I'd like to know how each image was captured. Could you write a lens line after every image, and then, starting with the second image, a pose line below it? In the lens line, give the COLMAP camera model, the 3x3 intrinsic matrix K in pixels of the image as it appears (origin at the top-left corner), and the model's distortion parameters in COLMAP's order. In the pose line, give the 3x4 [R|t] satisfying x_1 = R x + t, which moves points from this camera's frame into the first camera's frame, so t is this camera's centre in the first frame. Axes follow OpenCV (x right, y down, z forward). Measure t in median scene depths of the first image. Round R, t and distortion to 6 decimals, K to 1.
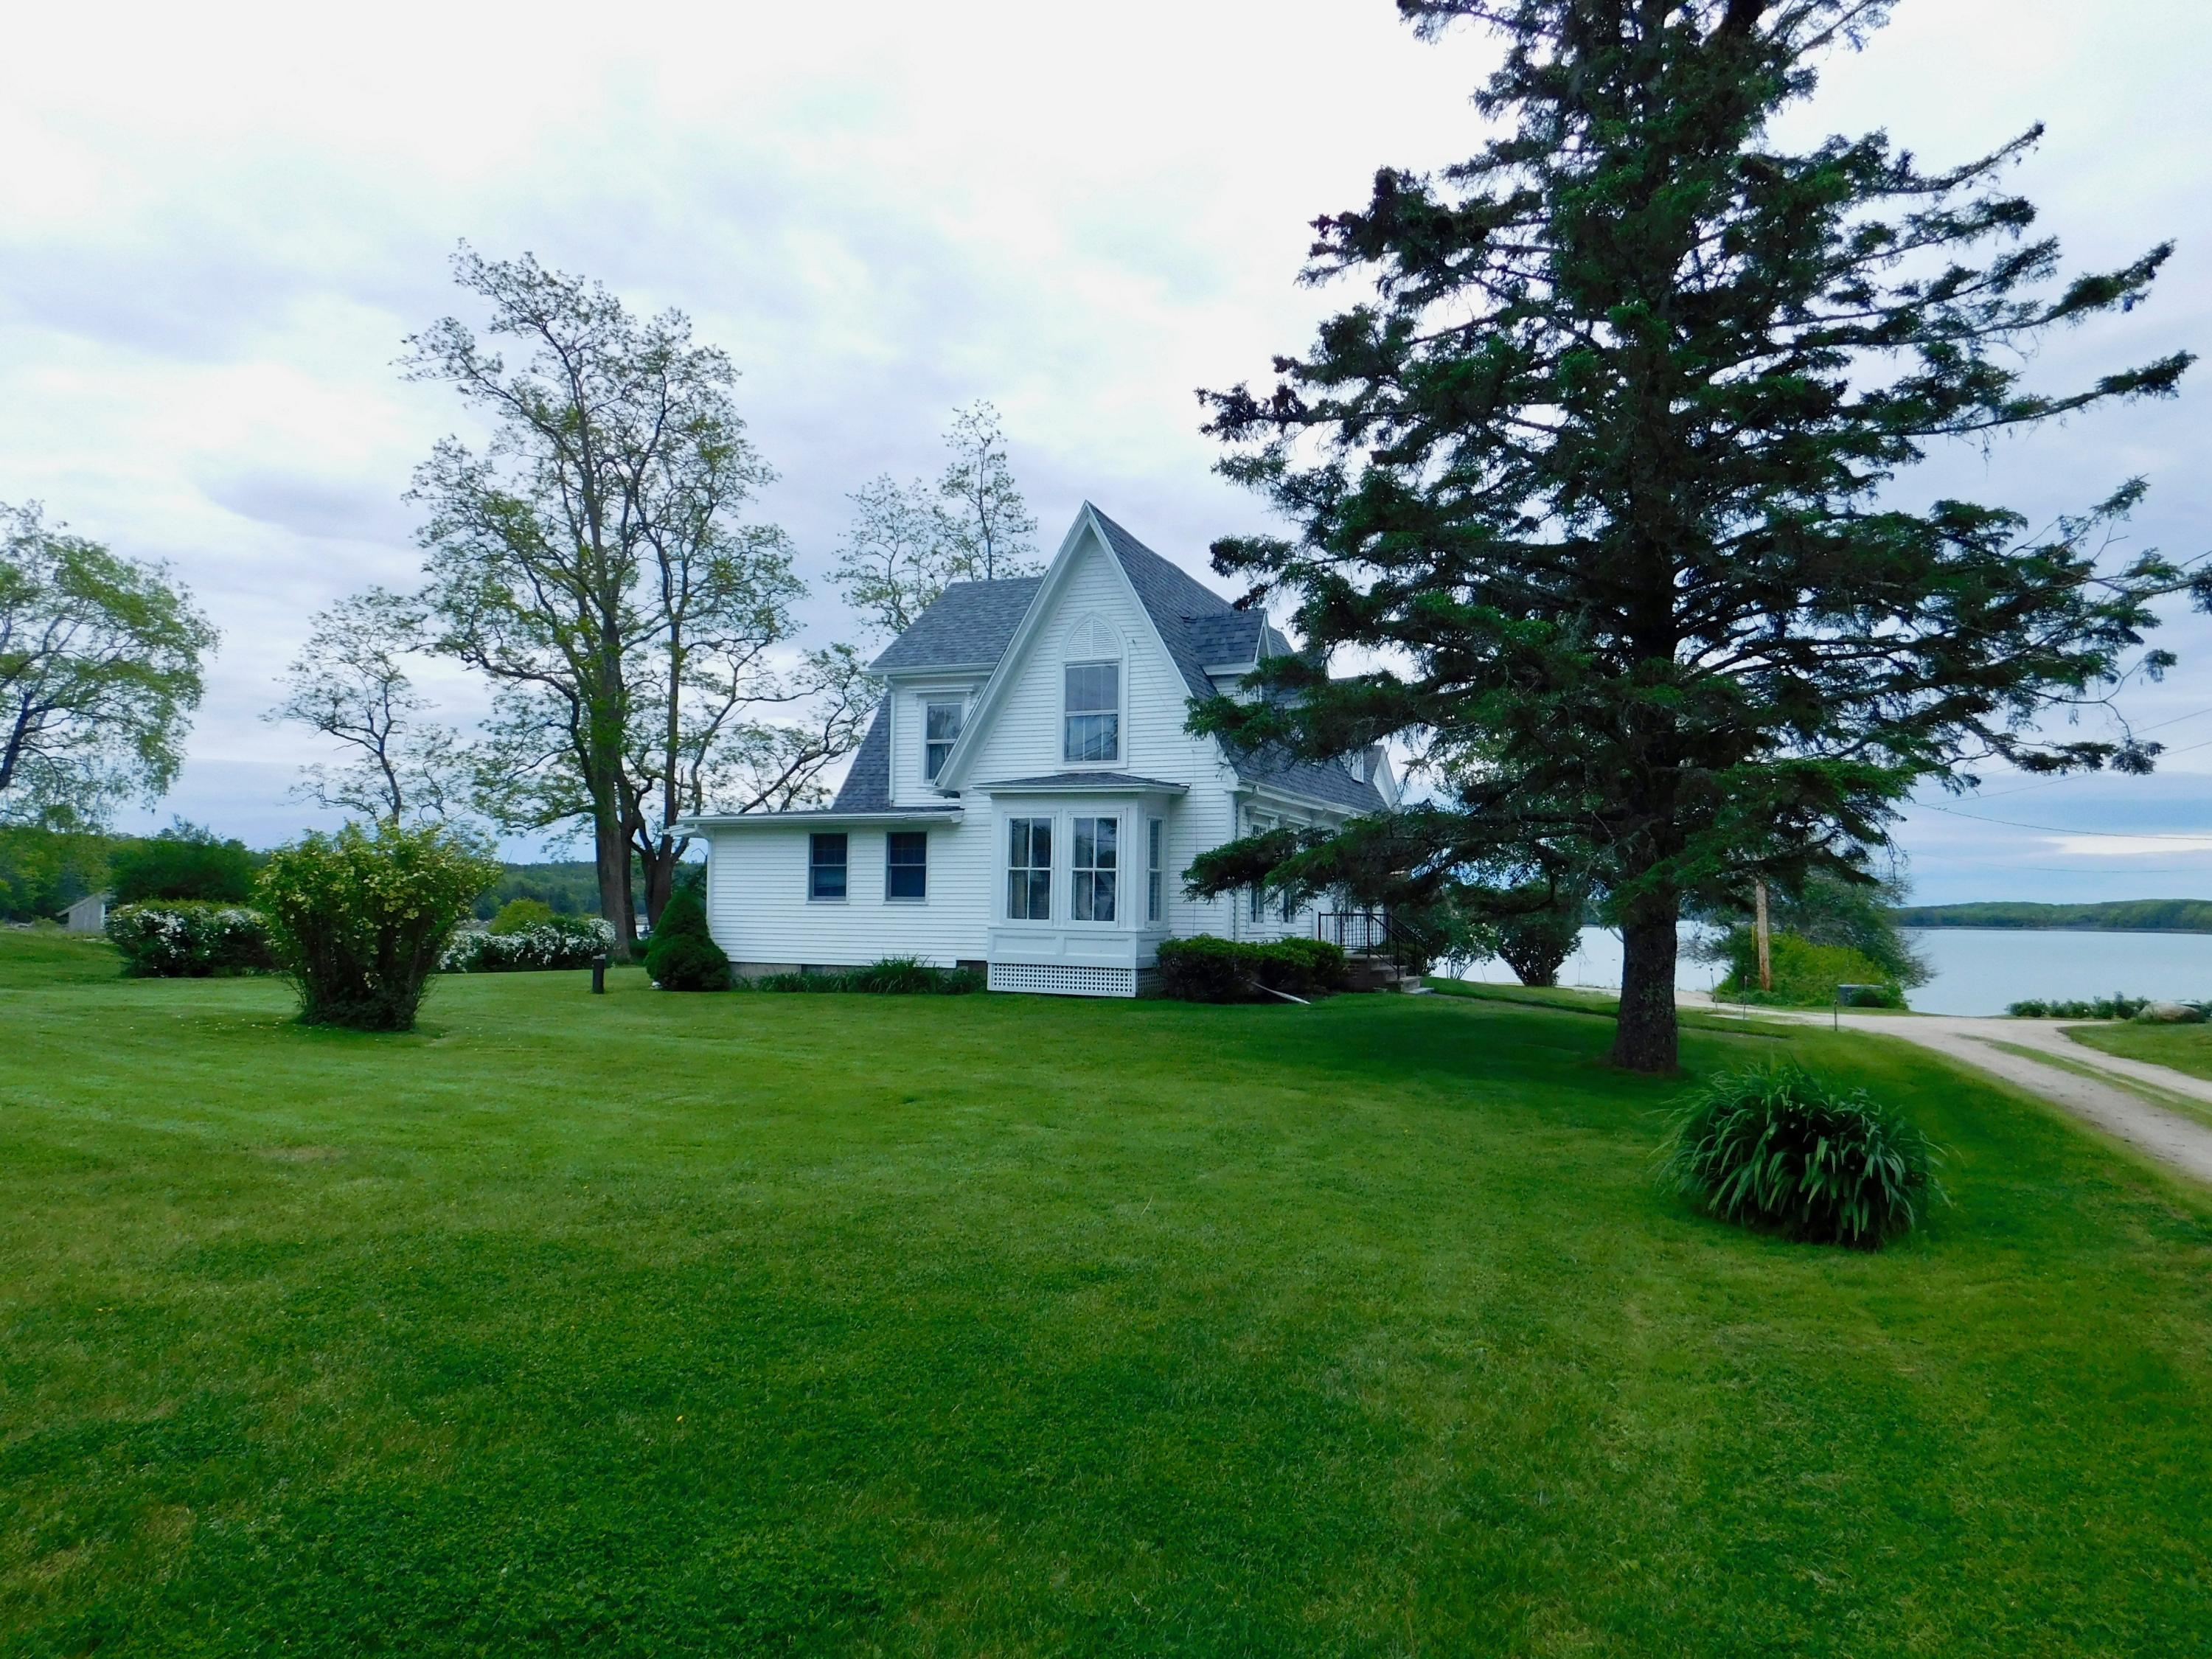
lens RADIAL K [[1470.5, 0, 1103.7], [0, 1470.5, 820.9], [0, 0, 1]] dist [-0.068103, 0.052856]
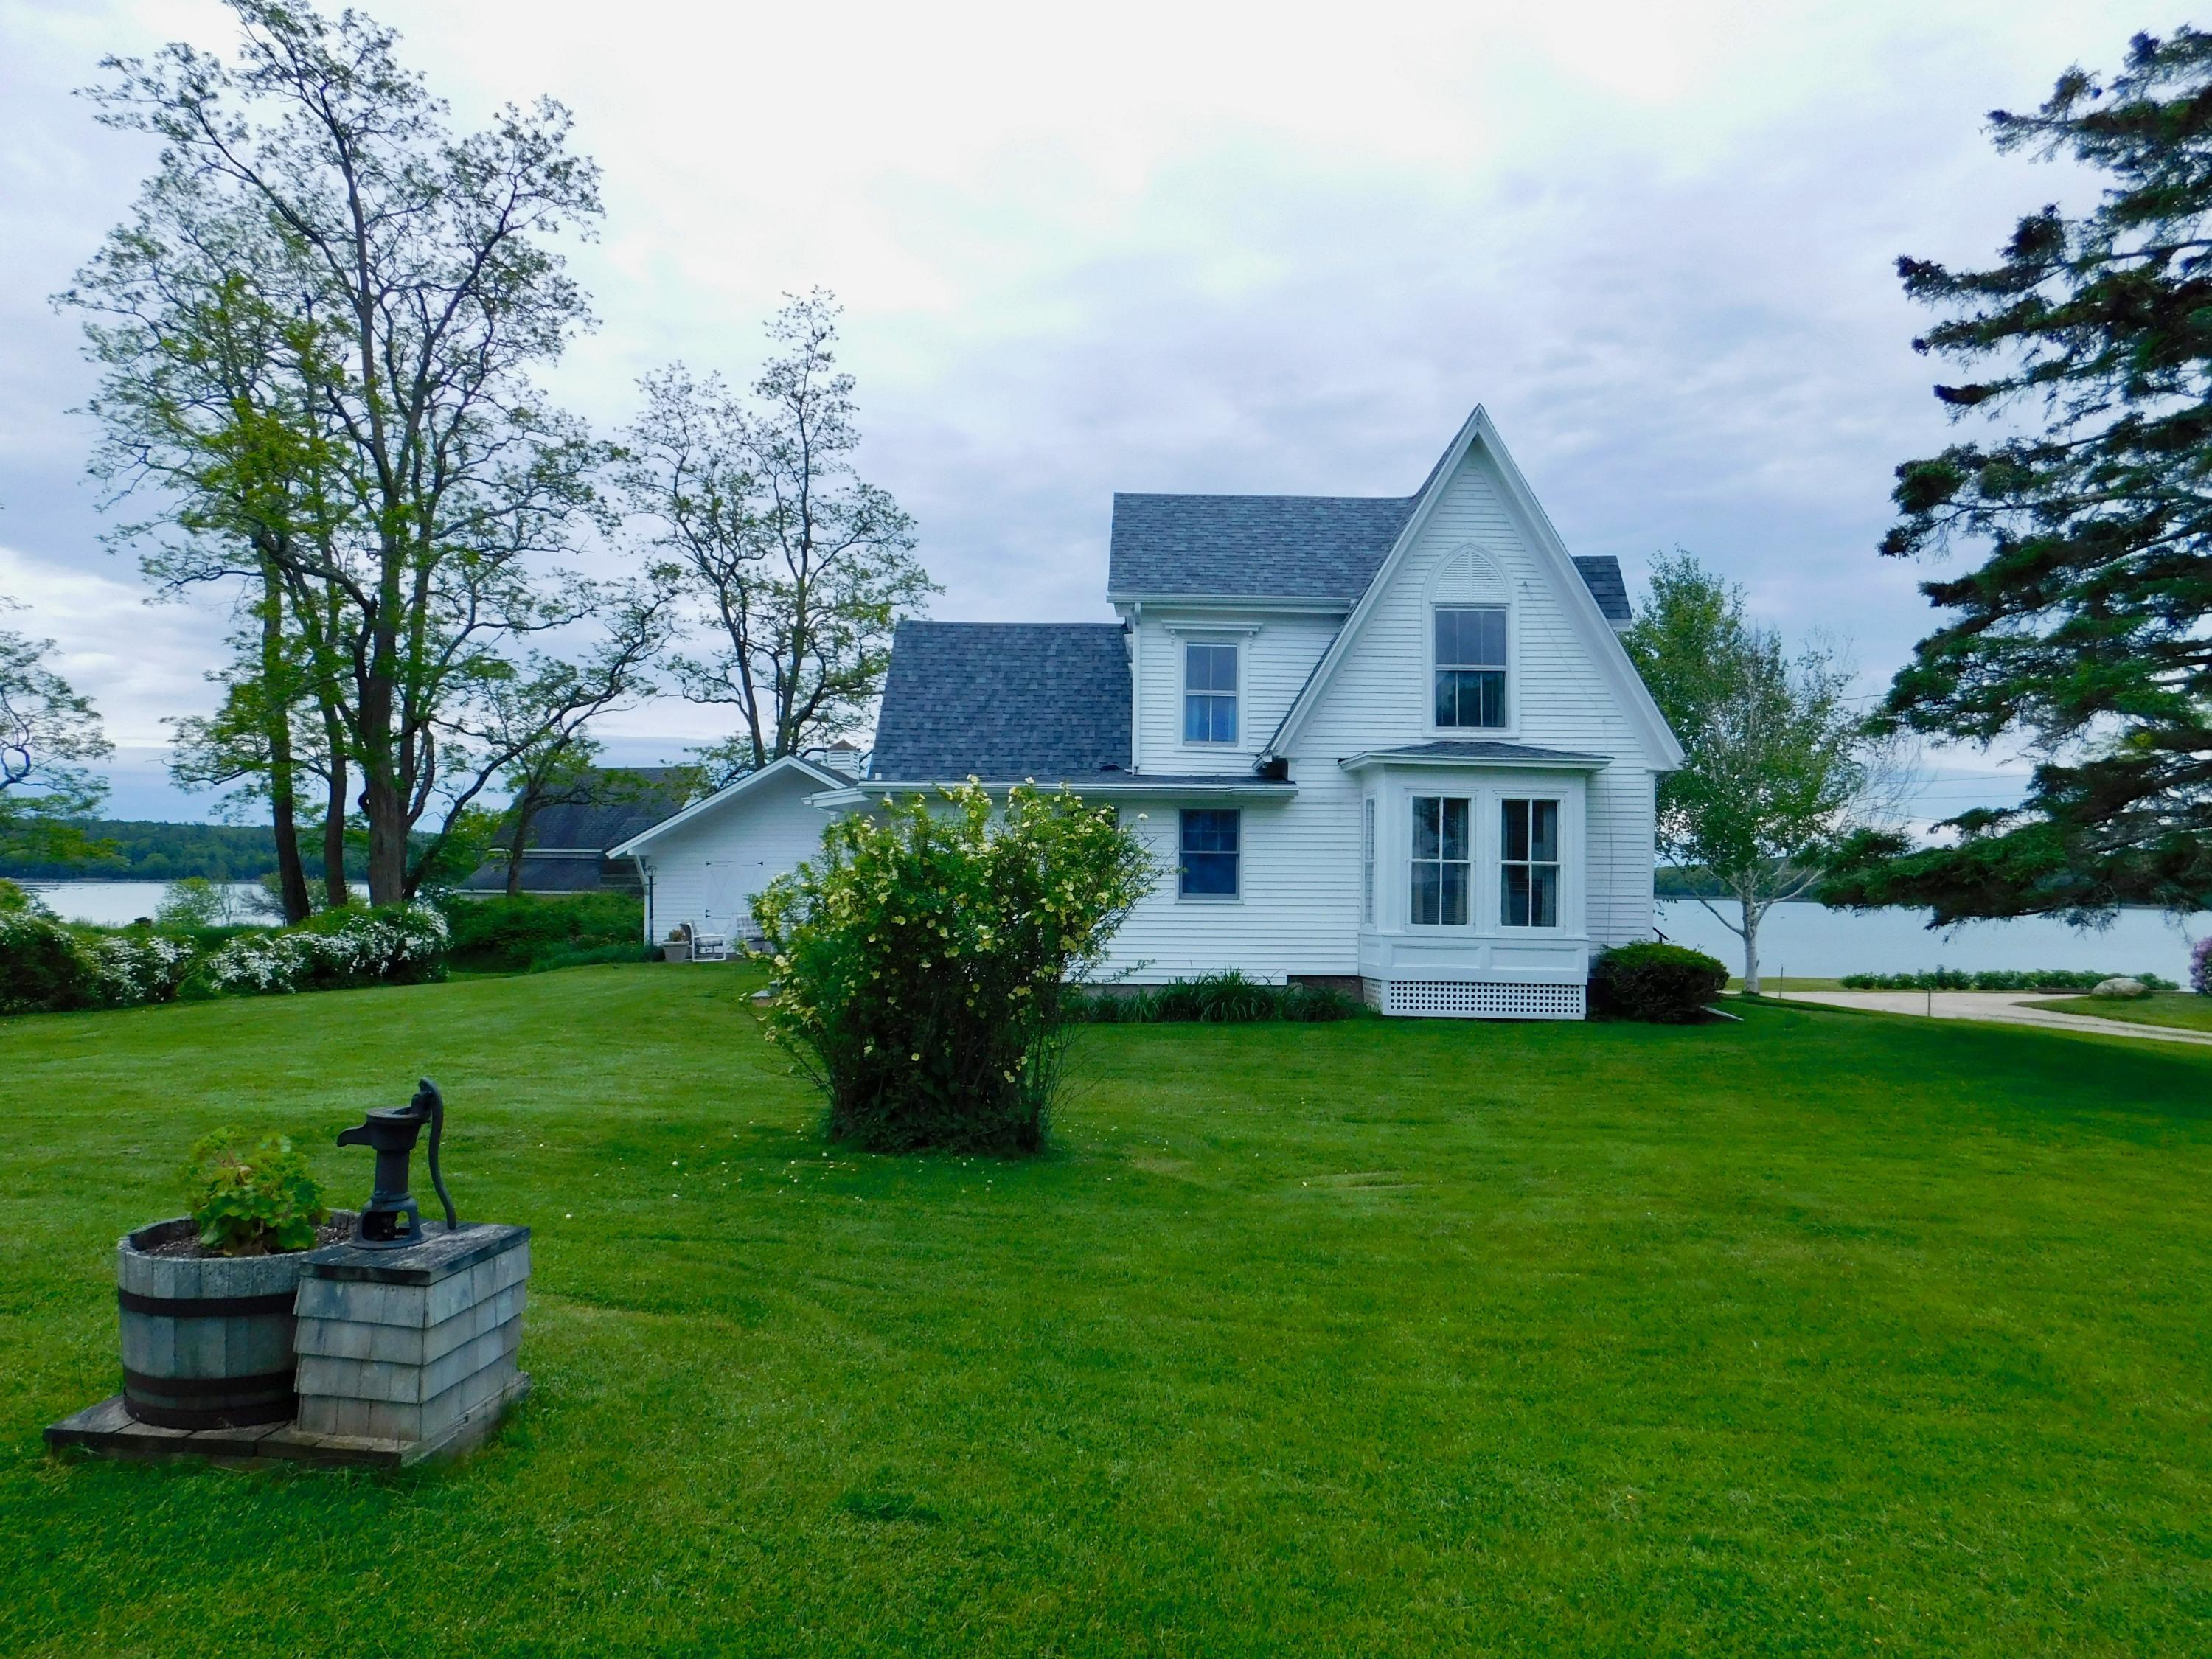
lens RADIAL K [[1470.5, 0, 1108.4], [0, 1470.5, 814.1], [0, 0, 1]] dist [-0.068103, 0.052856]
pose [[0.932795, 0.015180, 0.360087, -0.464616], [-0.022250, 0.999632, 0.015498, -0.000463], [-0.359719, -0.022468, 0.932790, 0.307874]]
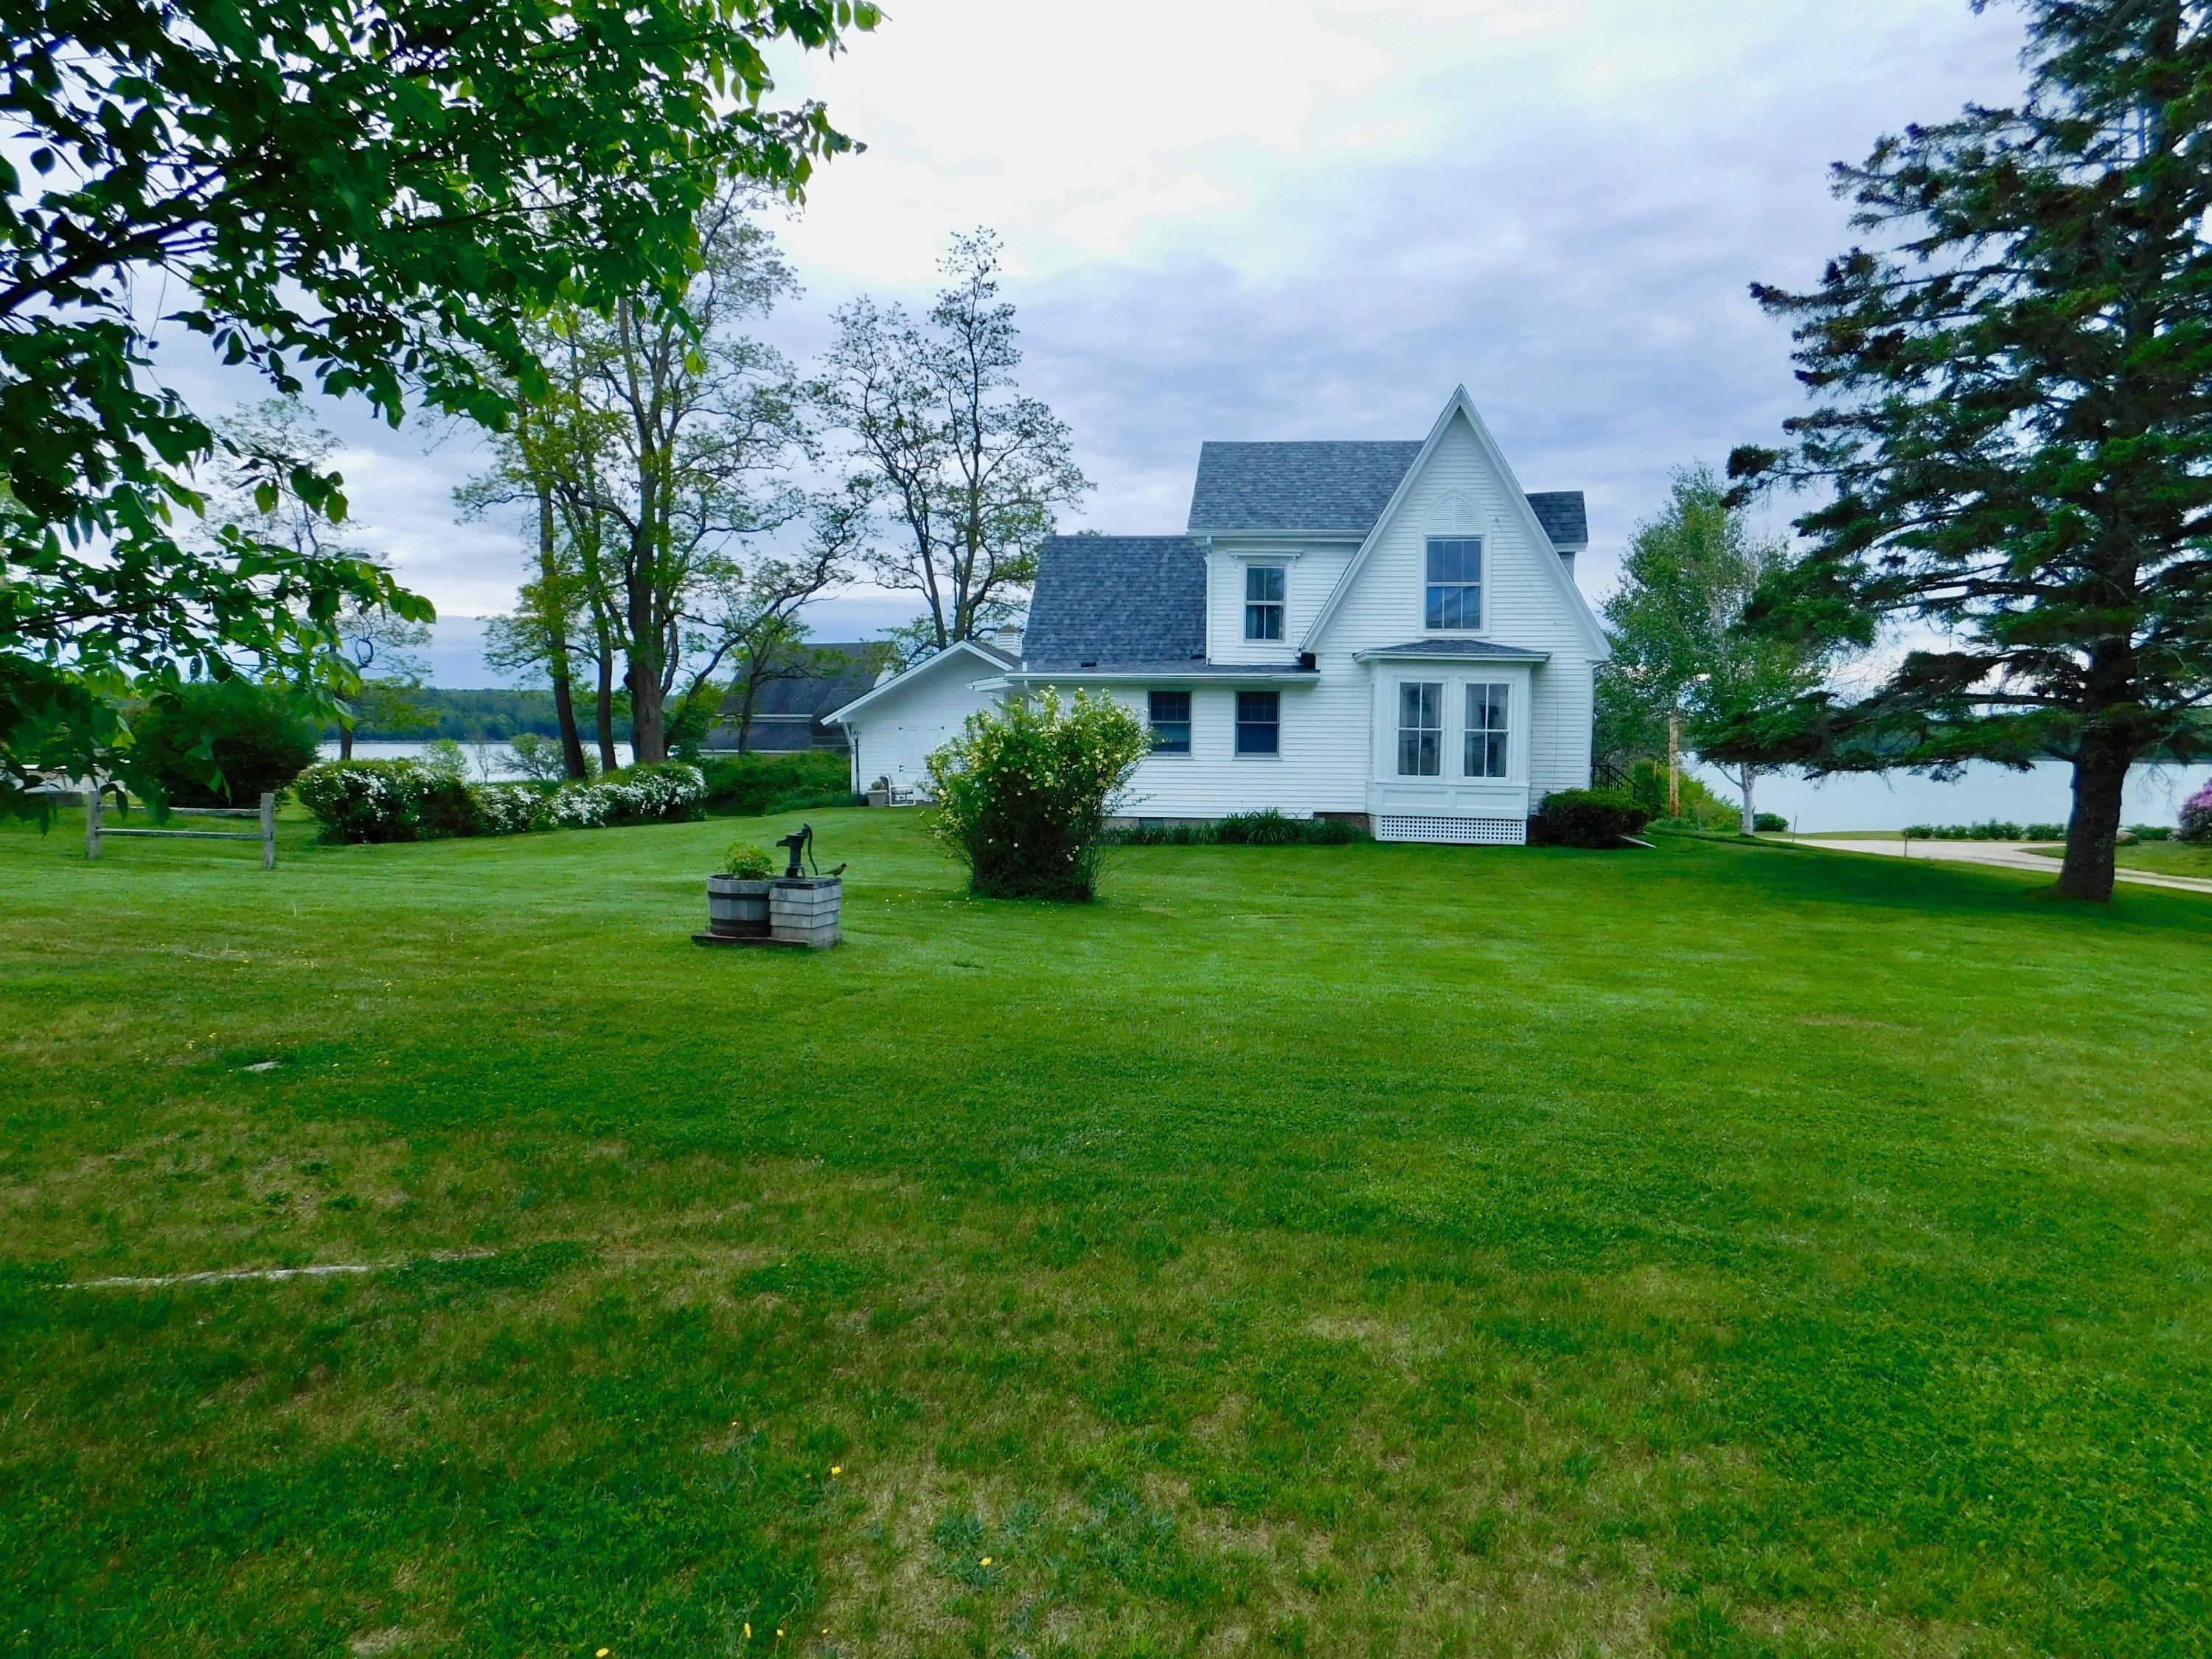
lens RADIAL K [[1470.5, 0, 1109.3], [0, 1470.5, 819.7], [0, 0, 1]] dist [-0.068103, 0.052856]
pose [[0.970510, -0.017367, 0.240436, -0.496821], [-0.011704, 0.992831, 0.118955, -0.024981], [-0.240779, -0.118261, 0.963348, 0.003772]]
